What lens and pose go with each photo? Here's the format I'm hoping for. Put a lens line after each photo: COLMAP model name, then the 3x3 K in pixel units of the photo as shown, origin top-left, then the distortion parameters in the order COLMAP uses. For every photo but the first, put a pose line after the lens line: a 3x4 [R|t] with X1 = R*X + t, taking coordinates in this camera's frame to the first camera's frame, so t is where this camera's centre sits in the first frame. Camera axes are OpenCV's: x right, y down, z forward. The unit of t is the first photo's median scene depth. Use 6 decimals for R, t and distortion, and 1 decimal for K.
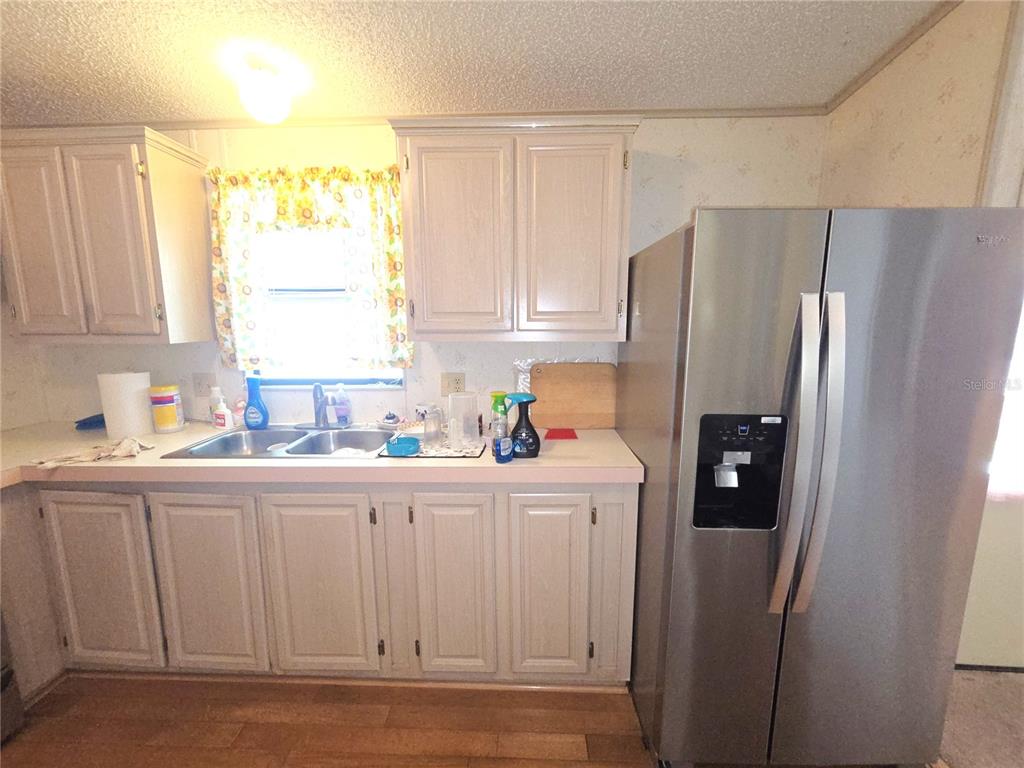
lens RADIAL K [[424.7, 0, 514.6], [0, 424.7, 385.1], [0, 0, 1]] dist [-0.003635, 0.000890]
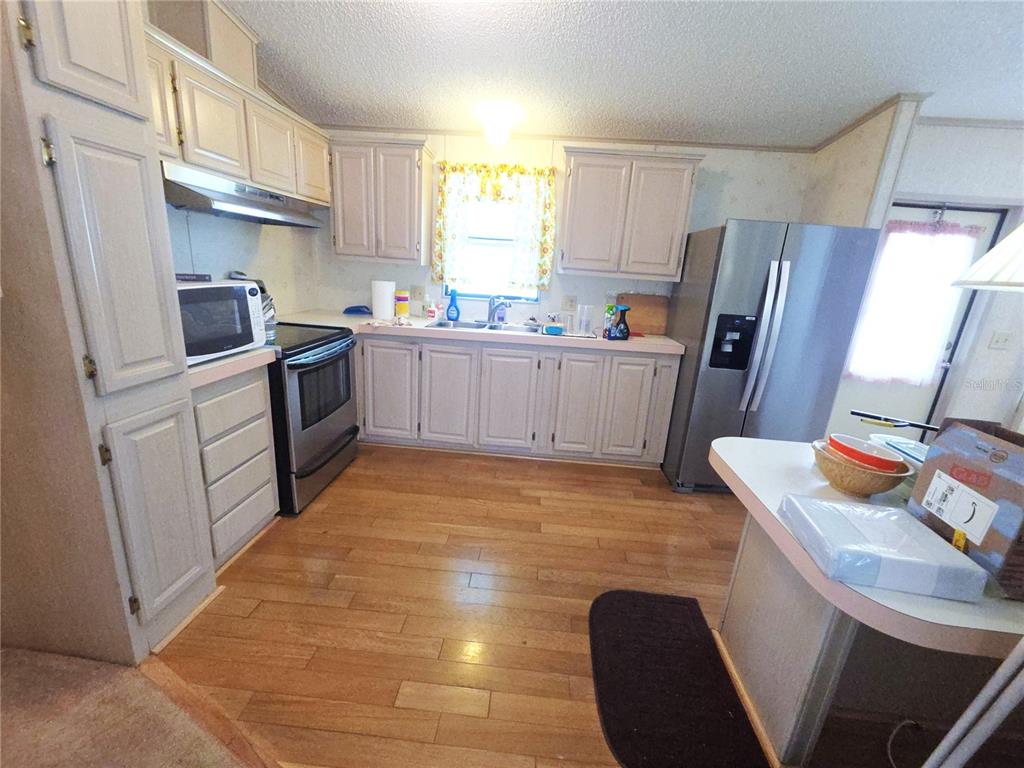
lens RADIAL K [[424.7, 0, 516.6], [0, 424.7, 384.2], [0, 0, 1]] dist [-0.003635, 0.000890]
pose [[0.997277, 0.072711, -0.012347, -0.338545], [-0.070952, 0.991566, 0.108460, 0.164446], [0.020129, -0.107289, 0.994024, -0.764414]]
